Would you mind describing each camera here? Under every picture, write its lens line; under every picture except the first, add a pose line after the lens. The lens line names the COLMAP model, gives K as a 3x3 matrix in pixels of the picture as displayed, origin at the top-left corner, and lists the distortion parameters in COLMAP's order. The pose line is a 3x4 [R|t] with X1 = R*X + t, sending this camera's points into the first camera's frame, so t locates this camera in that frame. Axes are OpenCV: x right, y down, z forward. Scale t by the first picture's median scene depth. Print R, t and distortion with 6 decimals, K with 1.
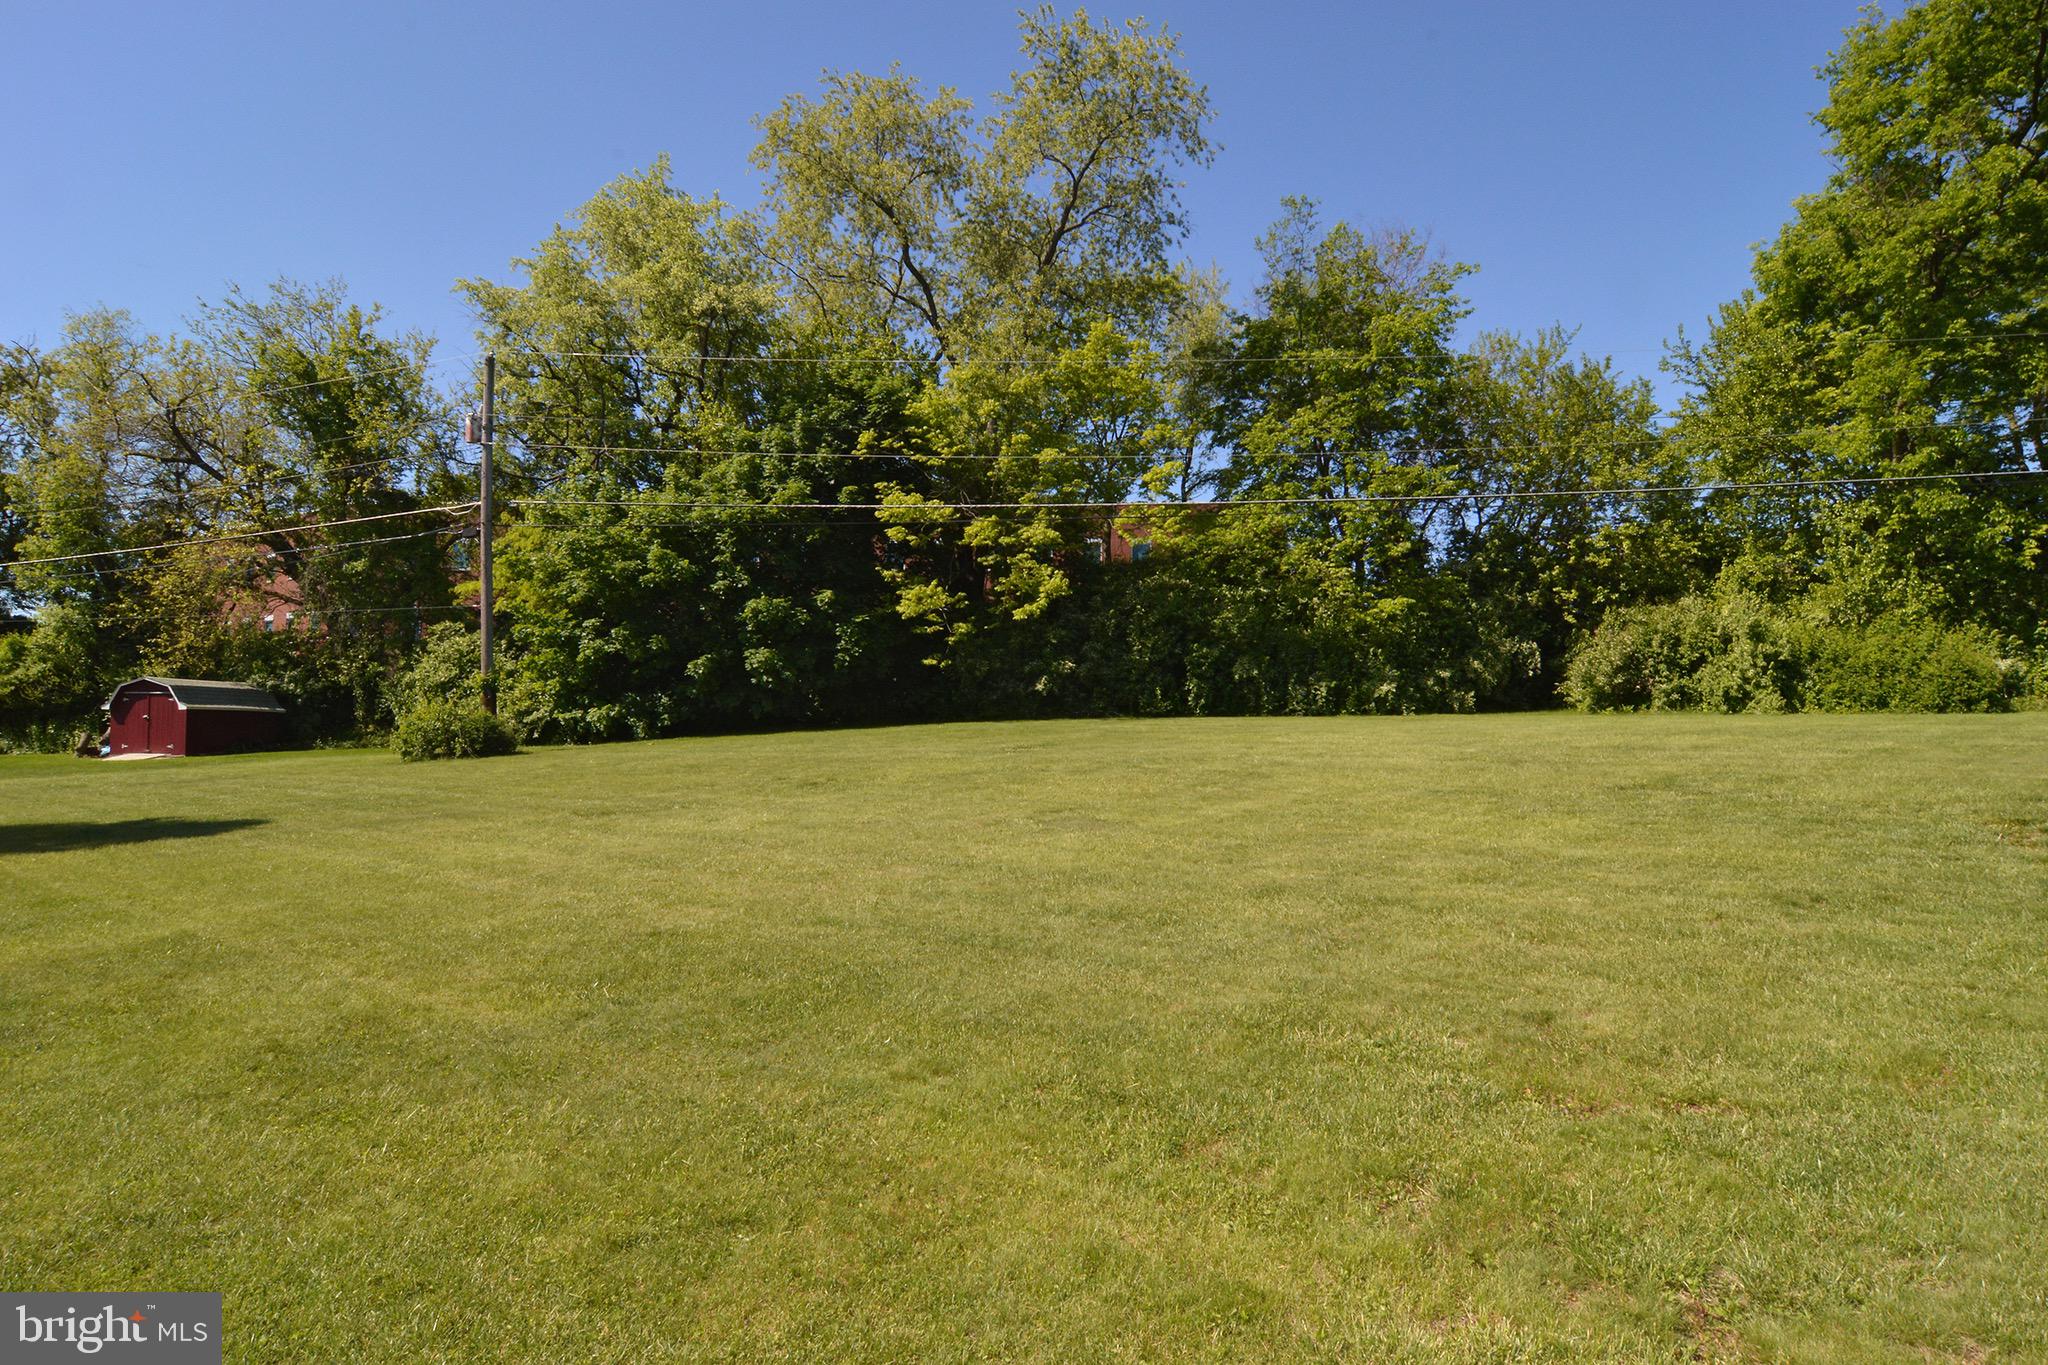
lens RADIAL K [[1133.1, 0, 1032.6], [0, 1133.1, 673.5], [0, 0, 1]] dist [-0.006257, -0.008924]
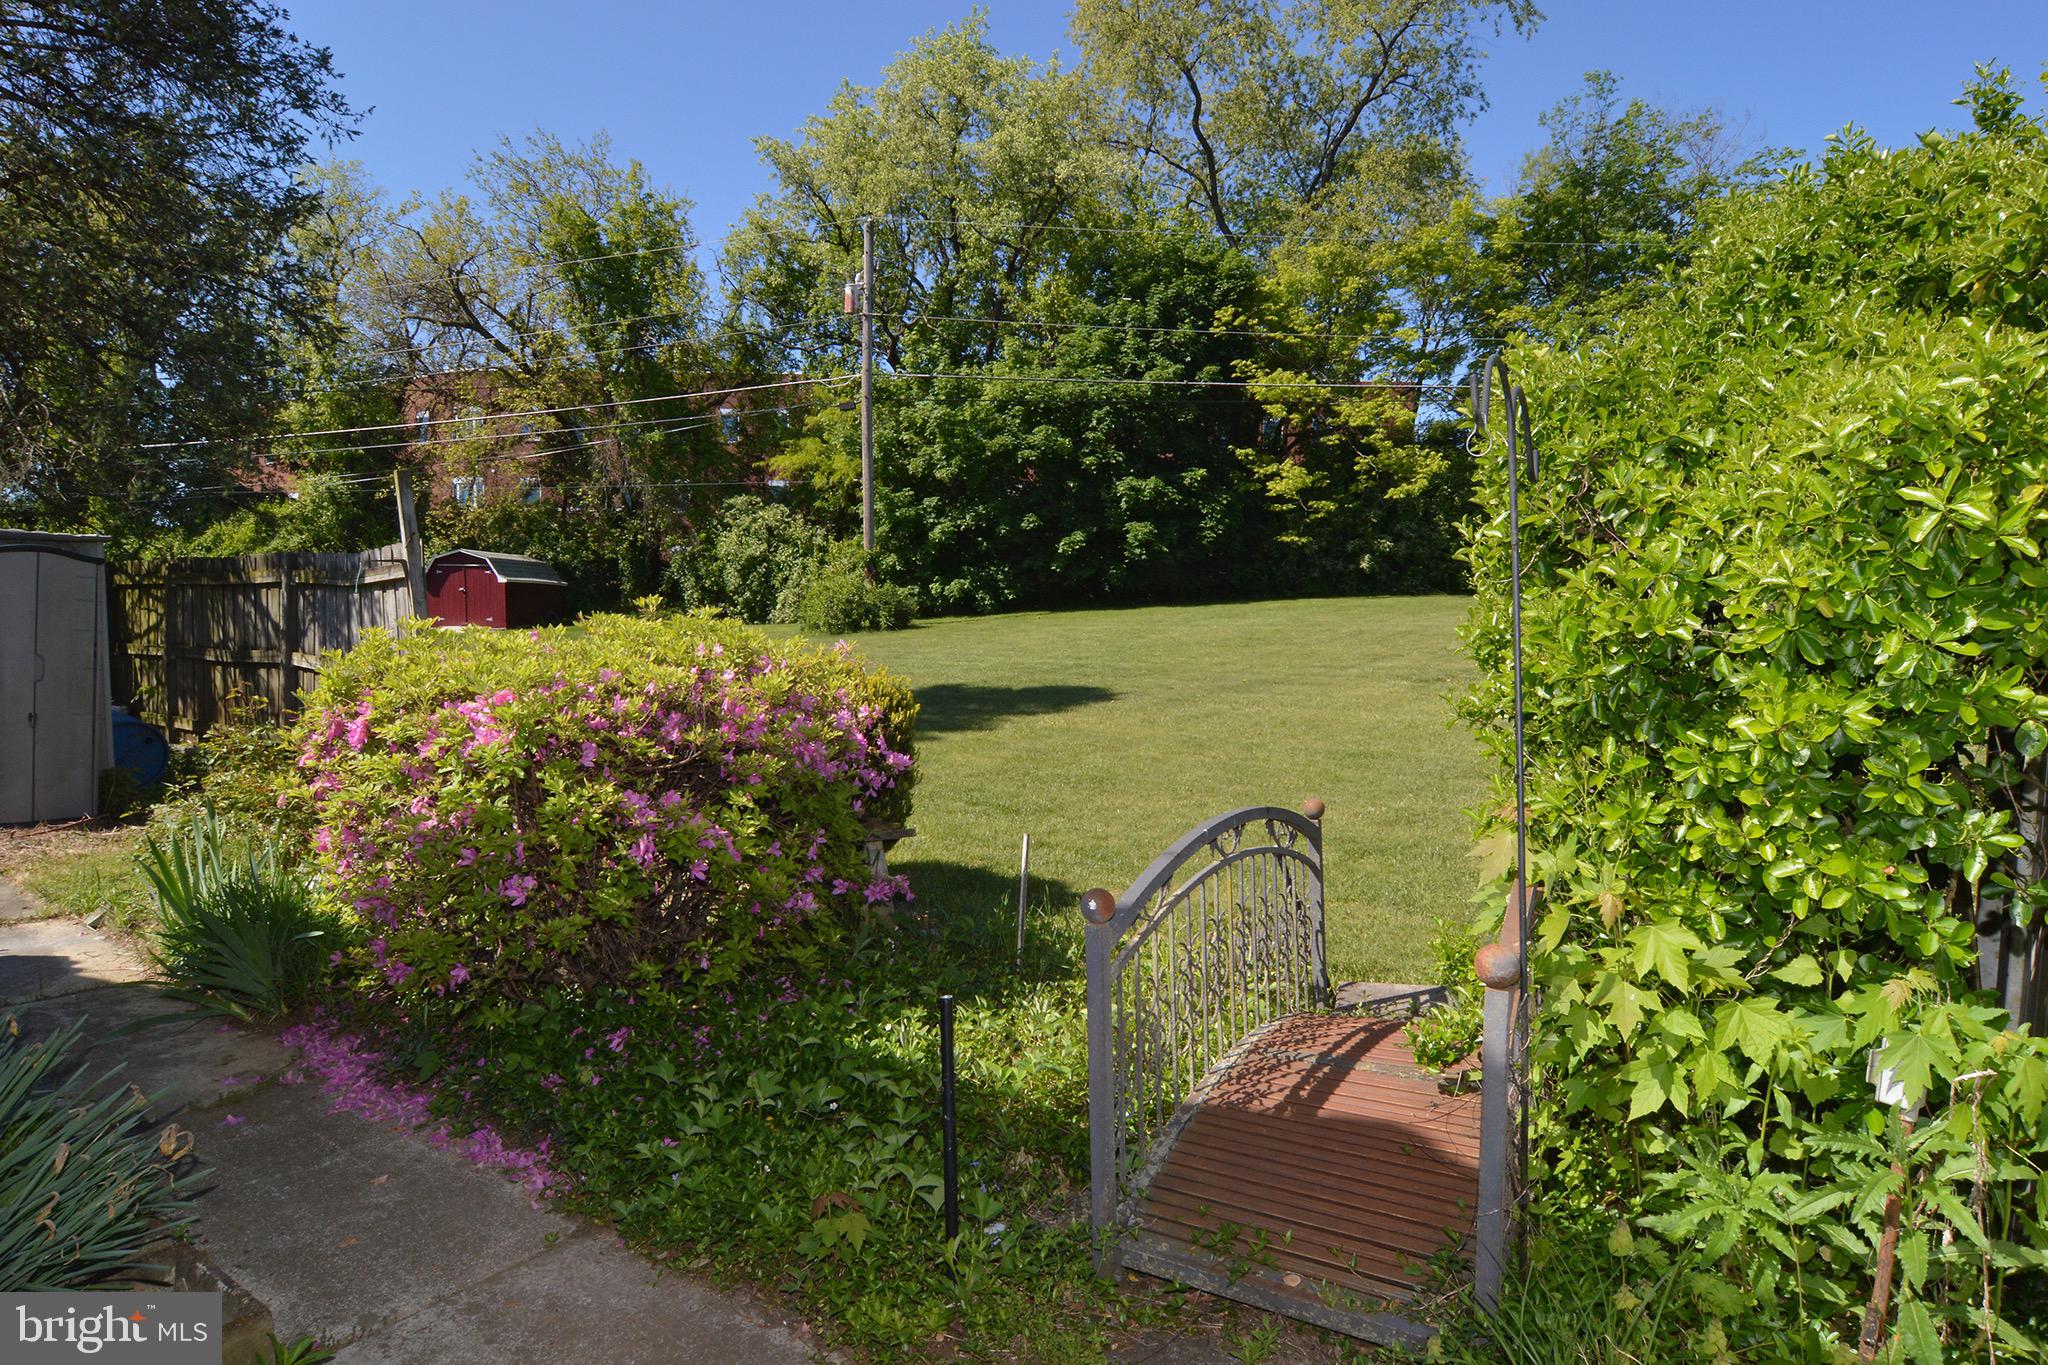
lens RADIAL K [[1133.1, 0, 1027.5], [0, 1133.1, 677.1], [0, 0, 1]] dist [-0.006257, -0.008924]
pose [[0.999136, 0.002092, 0.041511, -0.361509], [-0.006766, 0.993597, 0.112776, -0.000781], [-0.041010, -0.112959, 0.992753, -0.024839]]
